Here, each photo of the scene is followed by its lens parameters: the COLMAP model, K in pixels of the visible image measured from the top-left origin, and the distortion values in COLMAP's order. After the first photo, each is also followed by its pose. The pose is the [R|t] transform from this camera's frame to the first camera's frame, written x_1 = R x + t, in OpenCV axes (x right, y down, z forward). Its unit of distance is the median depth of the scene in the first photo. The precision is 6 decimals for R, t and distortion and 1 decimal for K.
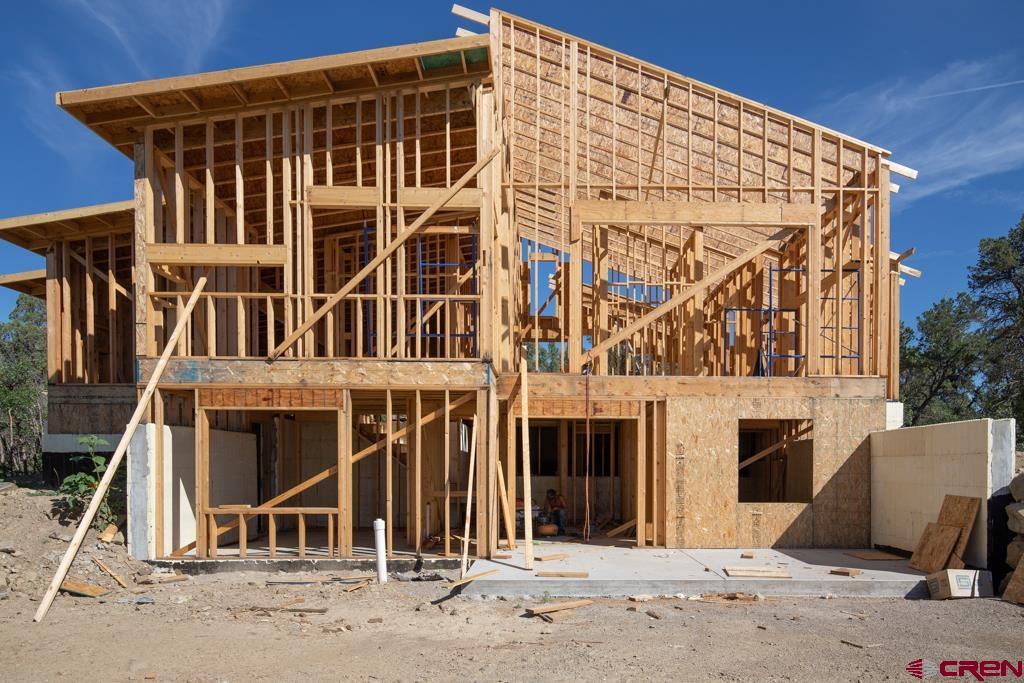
lens RADIAL K [[713.4, 0, 511.9], [0, 713.4, 339.5], [0, 0, 1]] dist [0.004341, 0.000174]
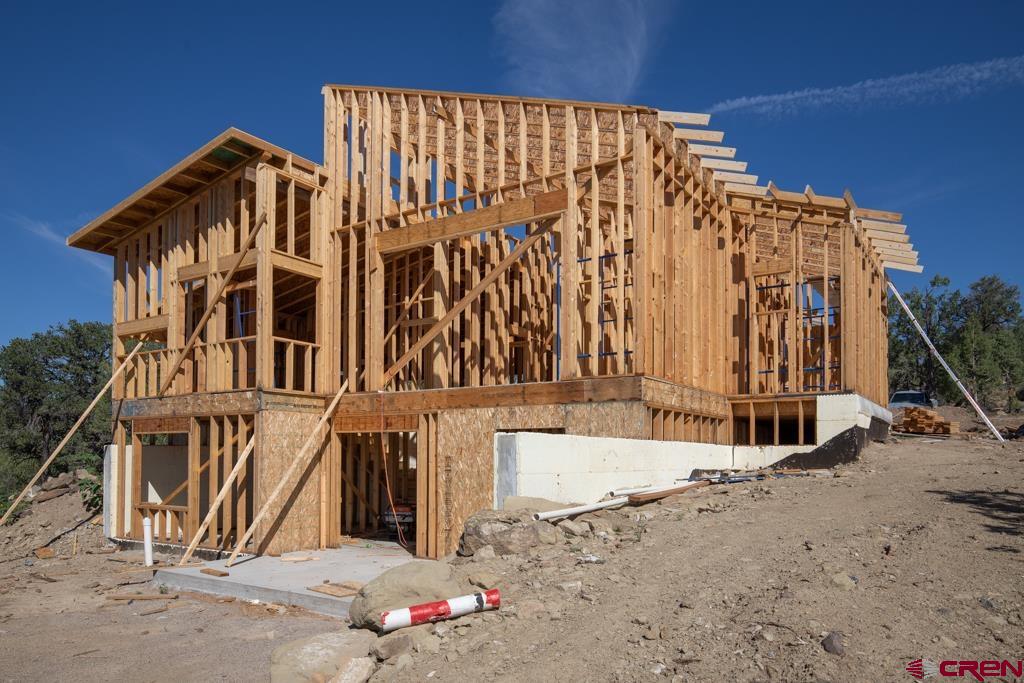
lens RADIAL K [[713.4, 0, 511.6], [0, 713.4, 342.7], [0, 0, 1]] dist [0.004341, 0.000174]
pose [[0.809652, -0.093064, -0.579485, 0.936264], [0.101756, 0.994654, -0.017567, 0.016133], [0.578022, -0.044743, 0.814793, 0.257253]]
